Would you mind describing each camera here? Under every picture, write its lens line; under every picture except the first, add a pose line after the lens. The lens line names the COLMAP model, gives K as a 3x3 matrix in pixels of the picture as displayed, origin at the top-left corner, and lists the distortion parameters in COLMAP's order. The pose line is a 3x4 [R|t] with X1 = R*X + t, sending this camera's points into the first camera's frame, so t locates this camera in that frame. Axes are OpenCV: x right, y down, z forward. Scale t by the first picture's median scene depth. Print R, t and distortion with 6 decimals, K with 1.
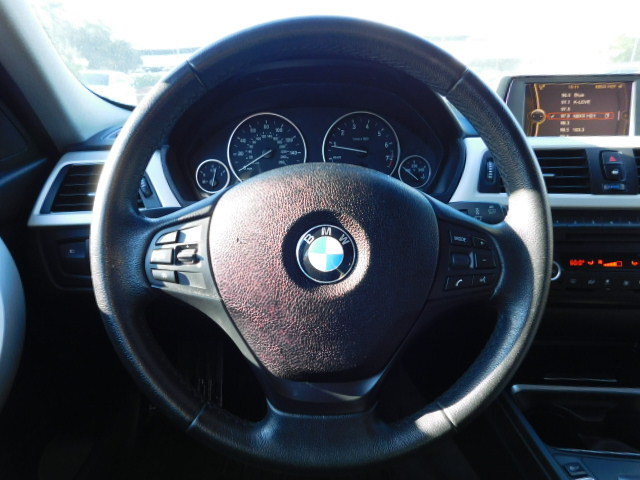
lens RADIAL K [[430.1, 0, 320.0], [0, 430.1, 240.0], [0, 0, 1]] dist [-0.065544, 0.070602]
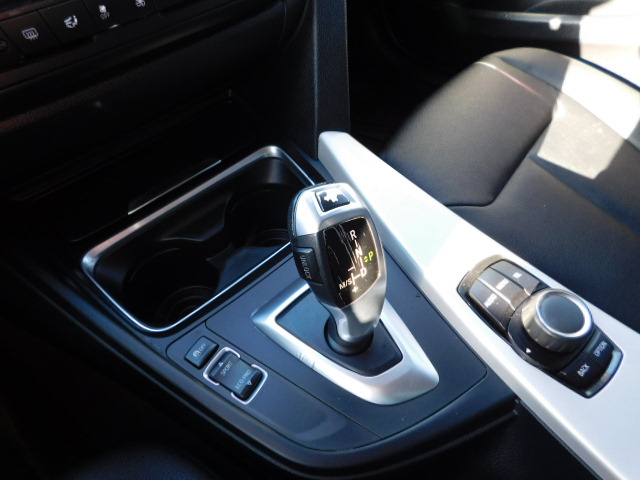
lens RADIAL K [[423.3, 0, 320.0], [0, 423.3, 240.0], [0, 0, 1]] dist [-0.070060, 0.056357]
pose [[0.663504, -0.579430, 0.473310, 0.468833], [0.252479, 0.768919, 0.587383, 0.083968], [-0.704284, -0.270230, 0.656475, 0.464013]]
